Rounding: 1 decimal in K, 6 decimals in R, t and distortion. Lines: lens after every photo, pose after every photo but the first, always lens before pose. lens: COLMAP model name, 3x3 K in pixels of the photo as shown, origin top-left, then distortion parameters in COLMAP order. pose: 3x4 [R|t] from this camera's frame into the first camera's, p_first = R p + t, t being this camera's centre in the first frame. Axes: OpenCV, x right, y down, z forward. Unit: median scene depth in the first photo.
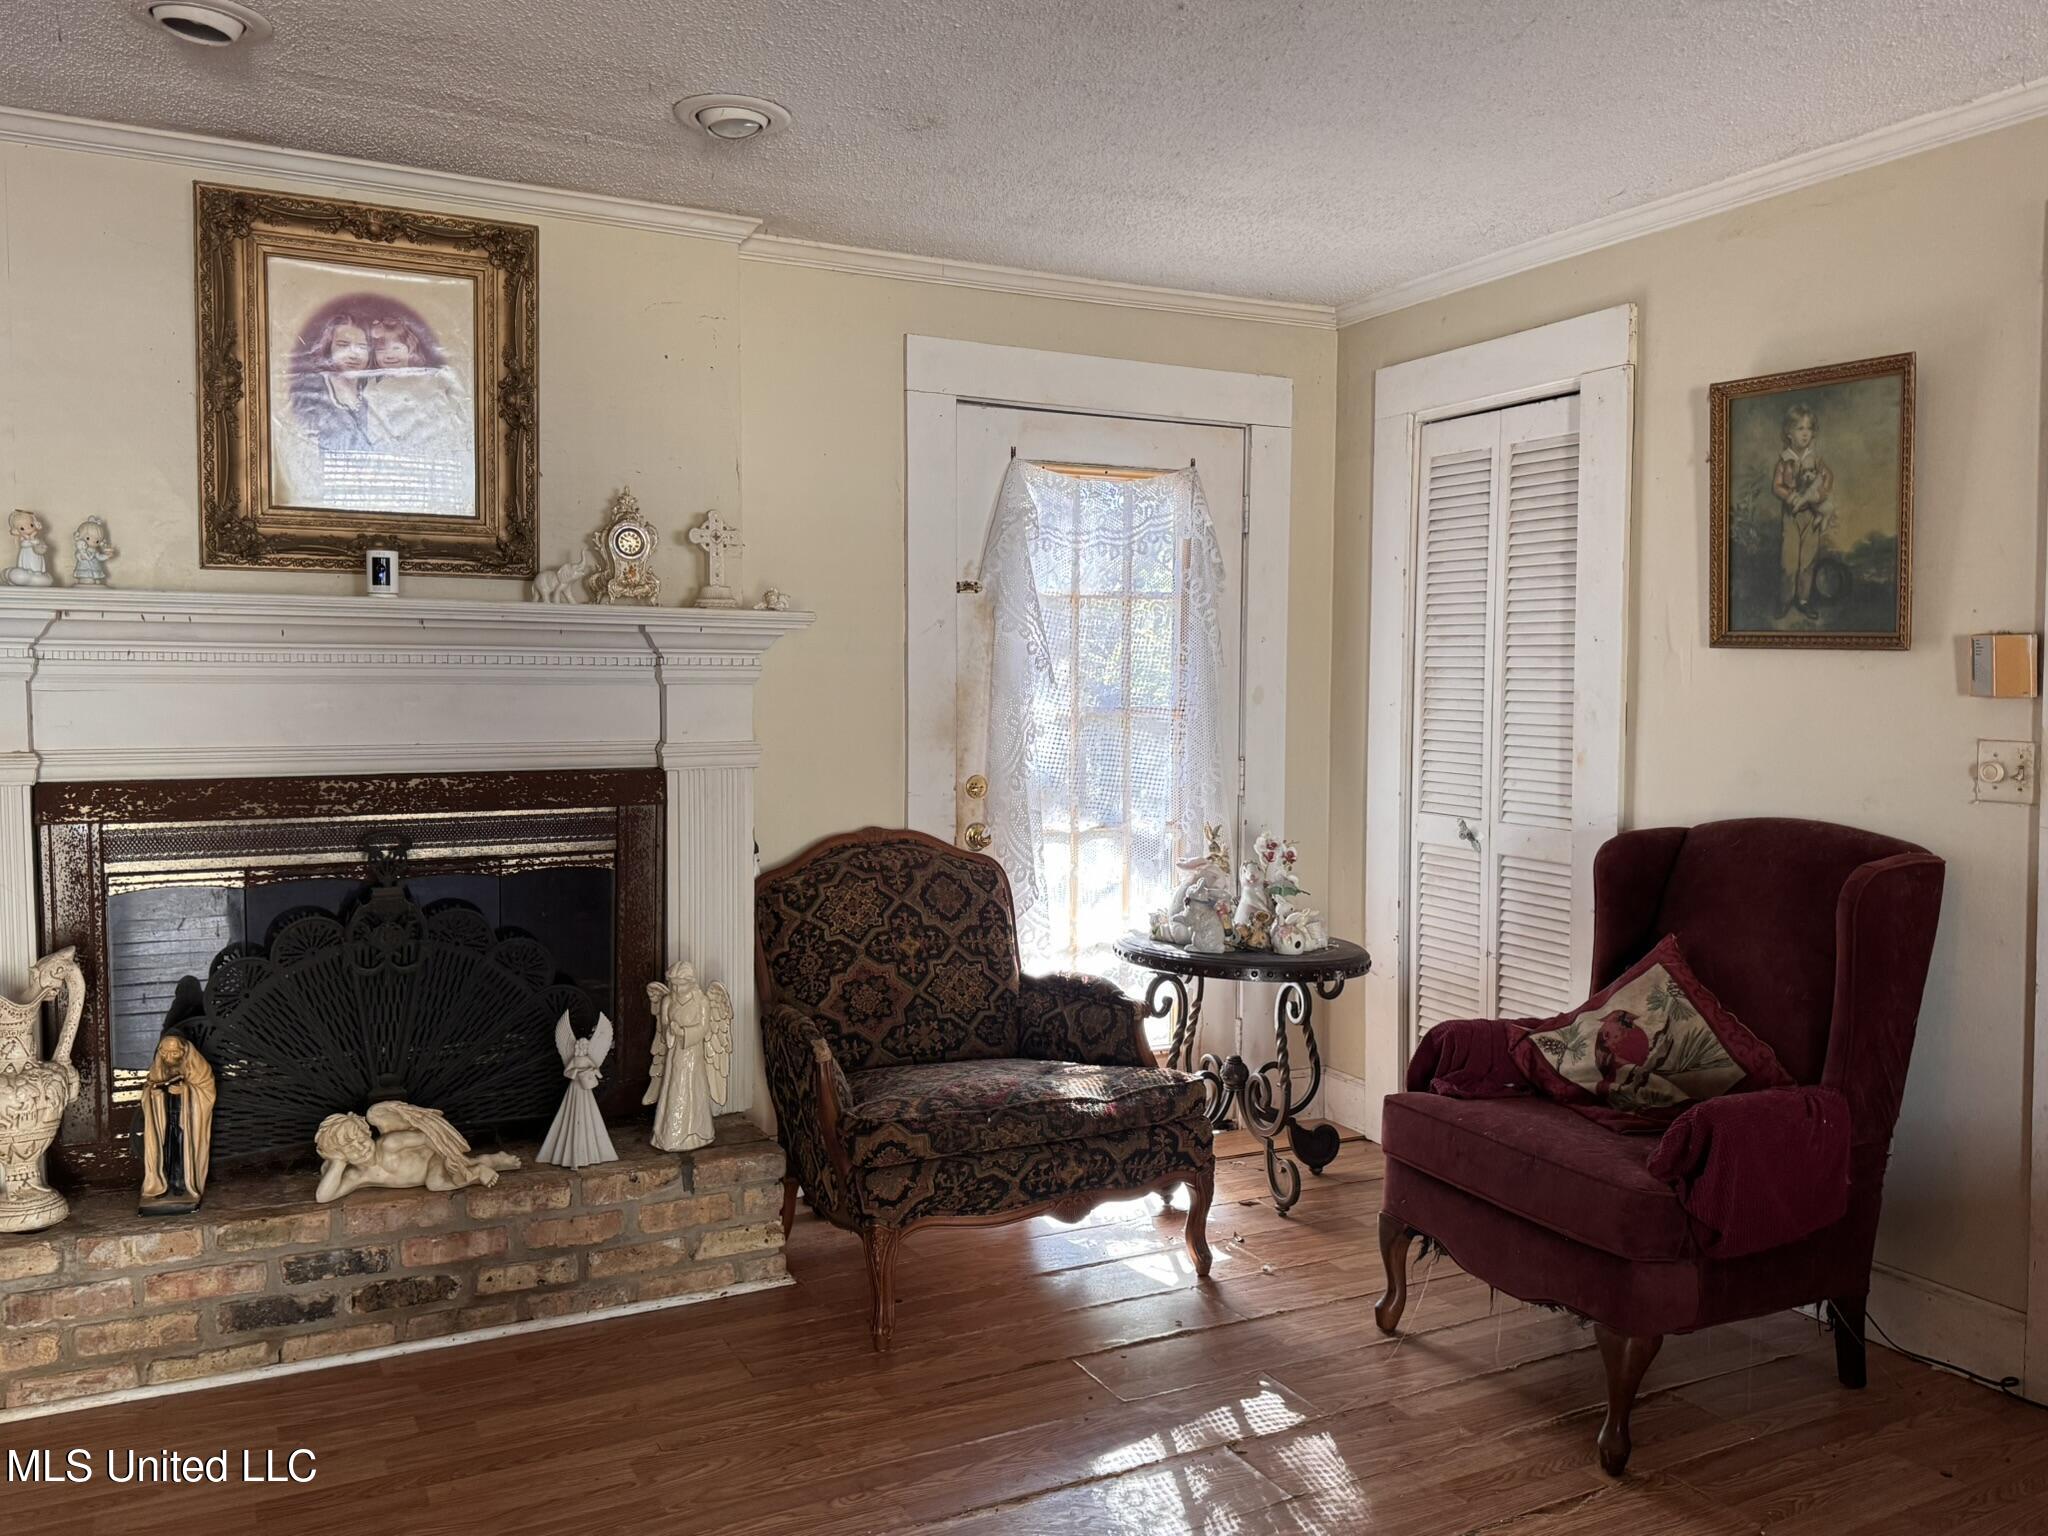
lens RADIAL K [[1573.0, 0, 1033.4], [0, 1573.0, 756.1], [0, 0, 1]] dist [0.123557, -0.206245]
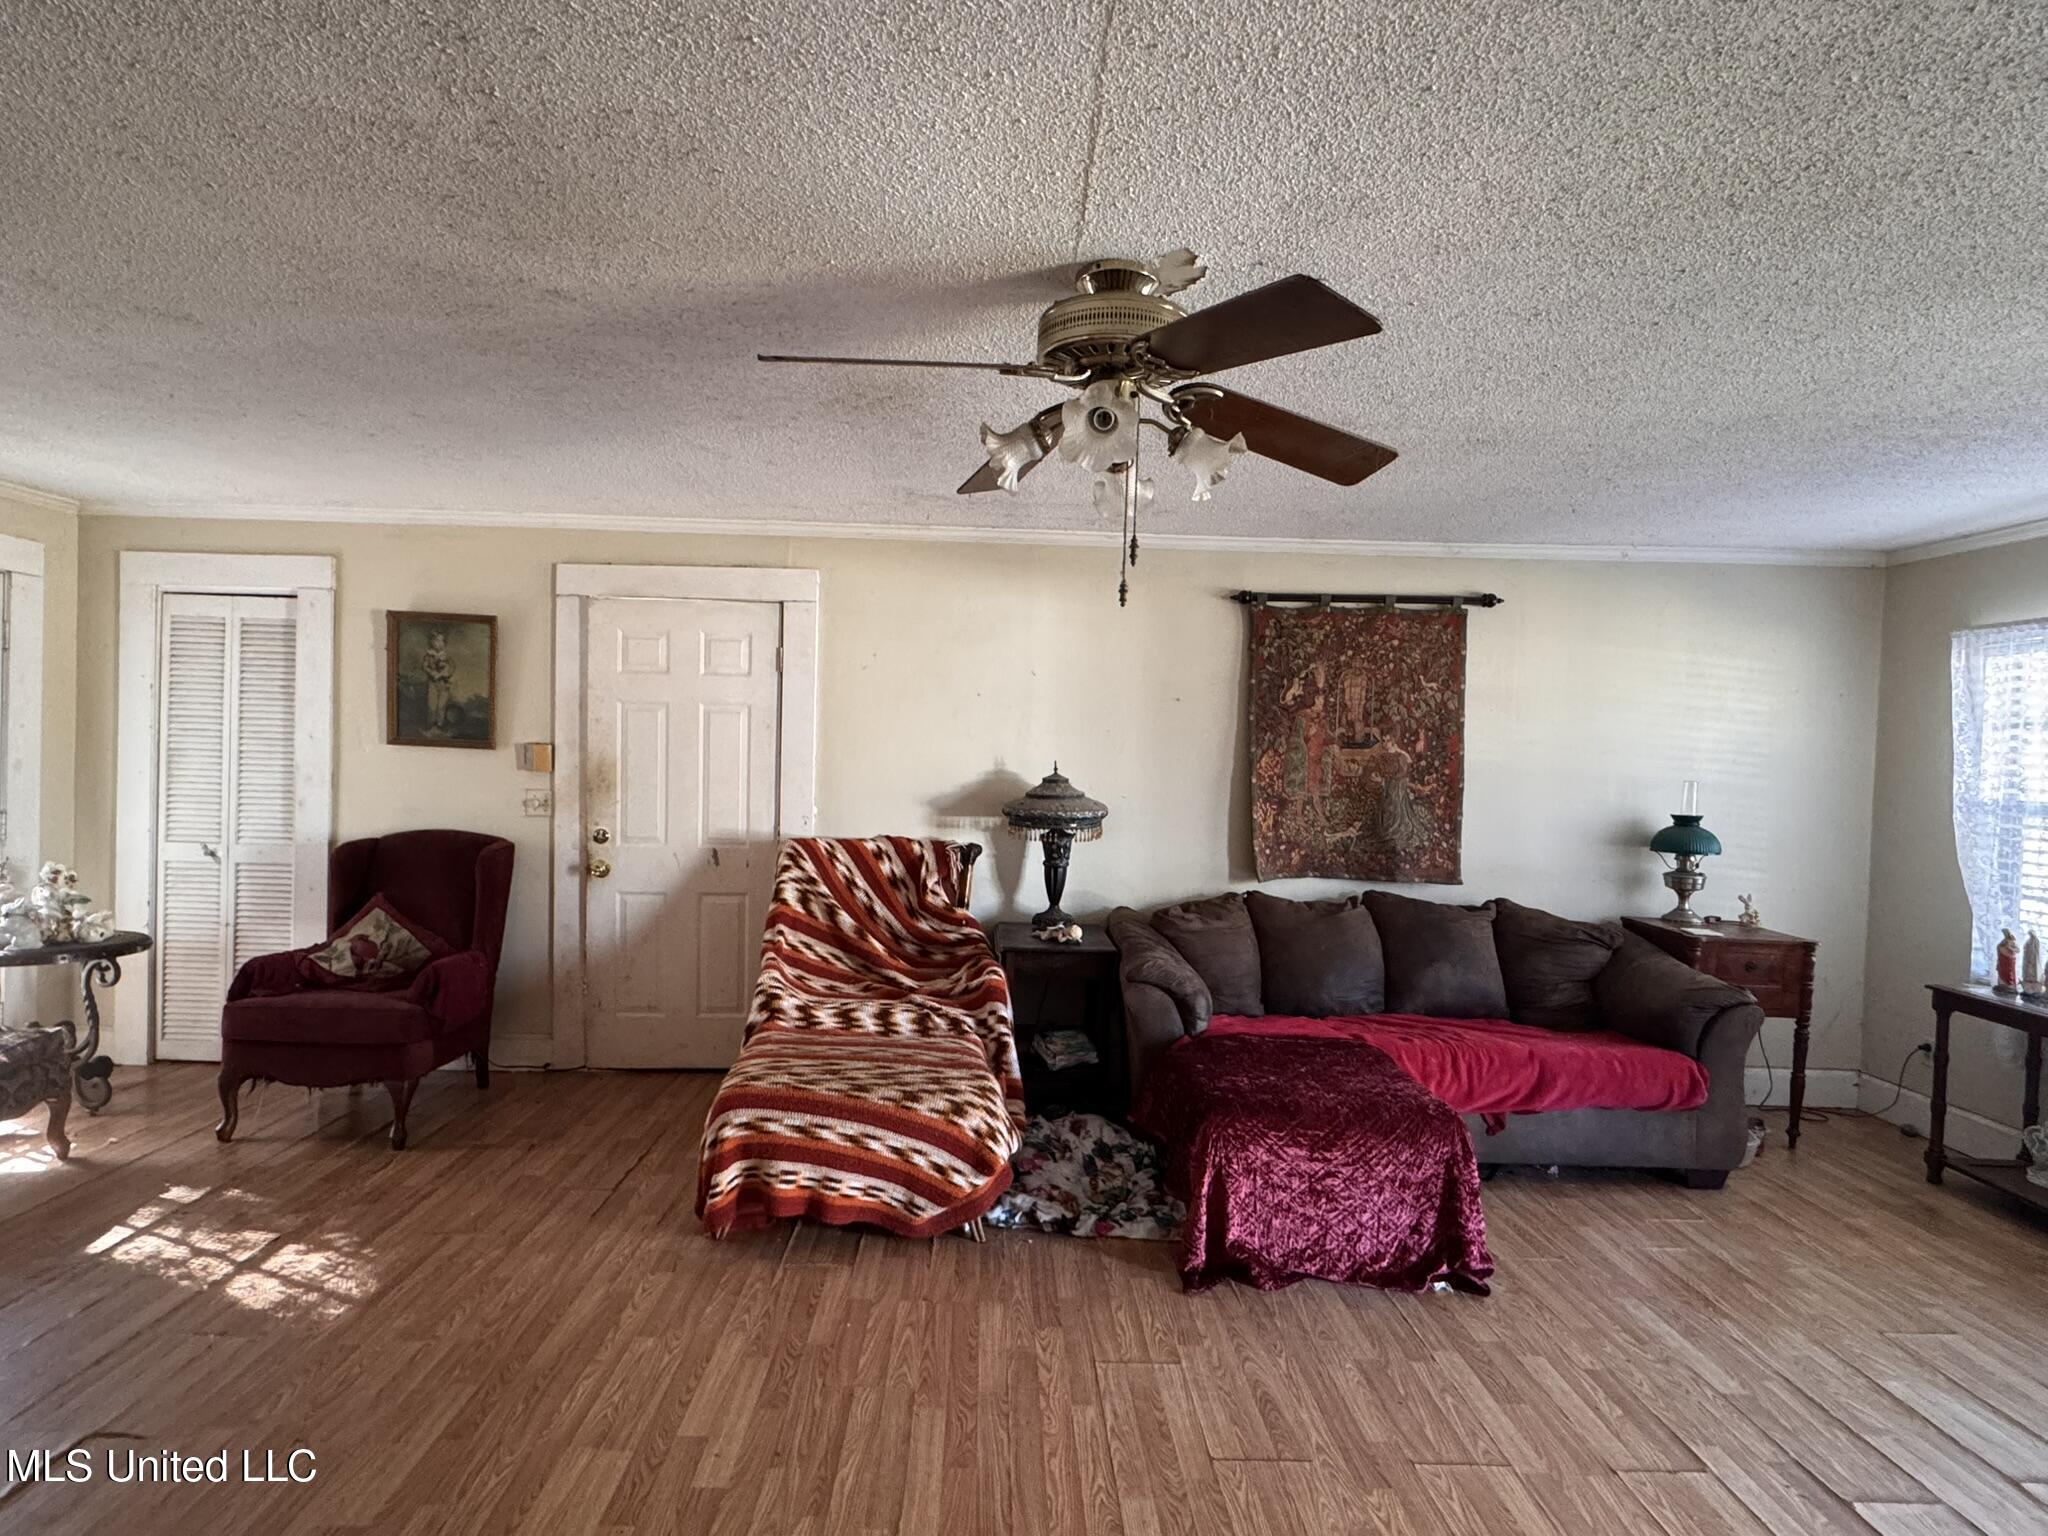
lens RADIAL K [[1040.6, 0, 1012.4], [0, 1040.6, 764.2], [0, 0, 1]] dist [-0.004115, 0.001072]
pose [[0.449325, -0.004280, 0.893358, -0.382542], [0.024354, 0.999676, -0.007460, -0.016408], [-0.893036, 0.025109, 0.449284, -0.259315]]
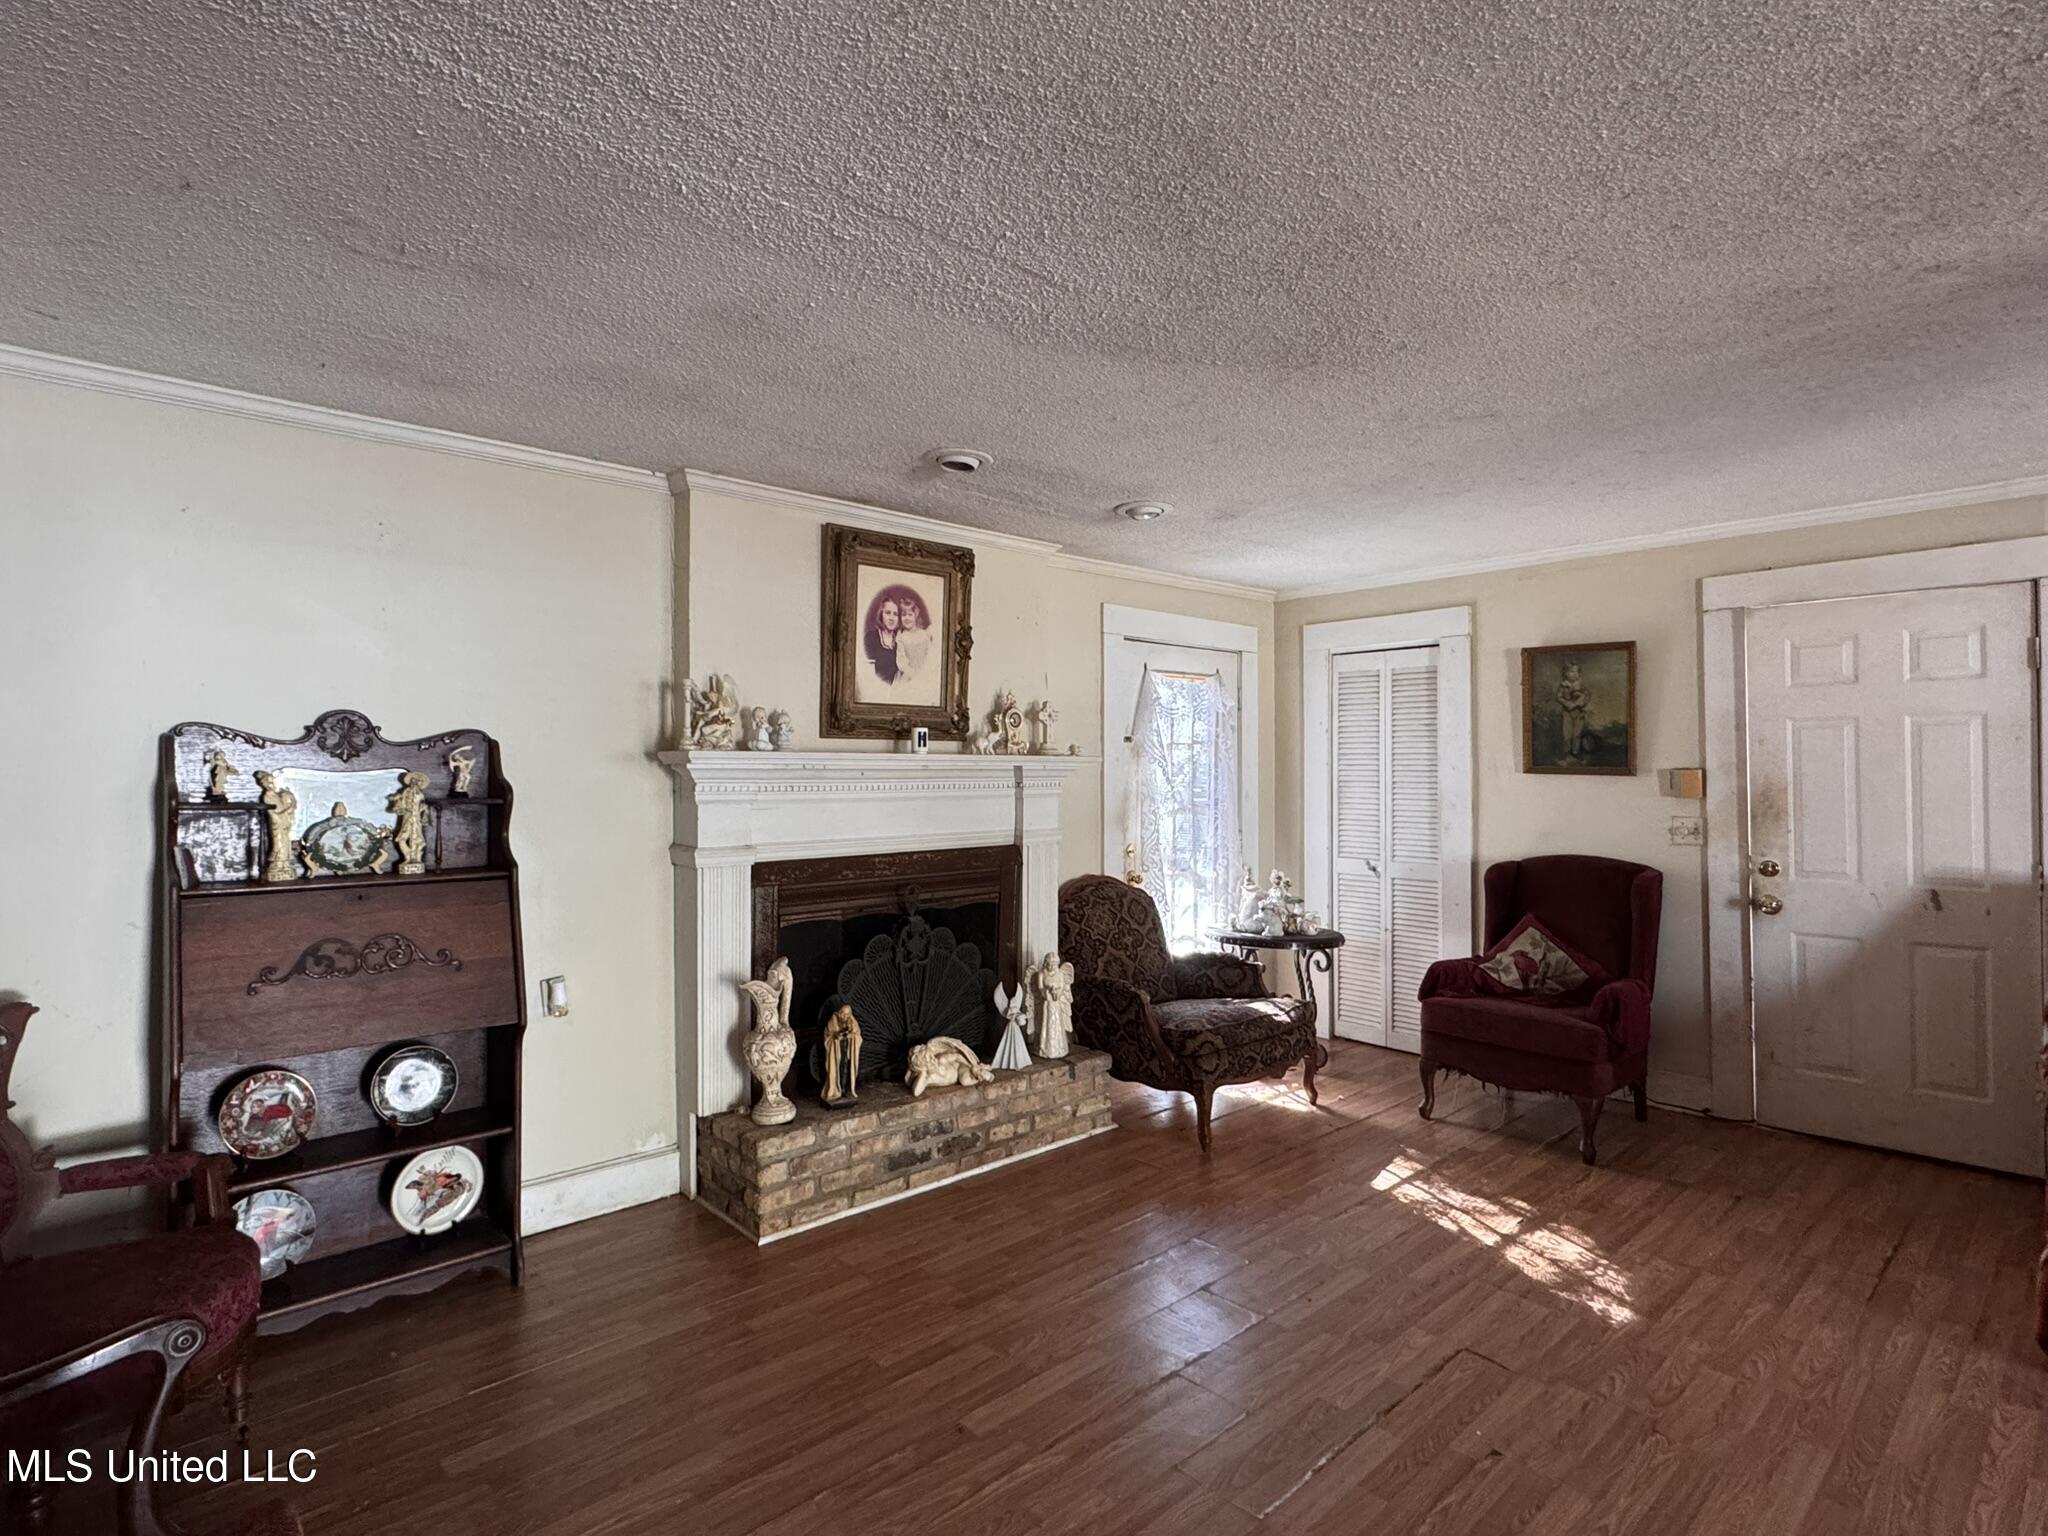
lens RADIAL K [[1040.6, 0, 1012.4], [0, 1040.6, 764.2], [0, 0, 1]] dist [-0.004115, 0.001072]
pose [[0.969539, -0.007349, 0.244826, -0.575727], [0.021492, 0.998247, -0.055145, -0.020409], [-0.243991, 0.058727, 0.967998, -0.149984]]
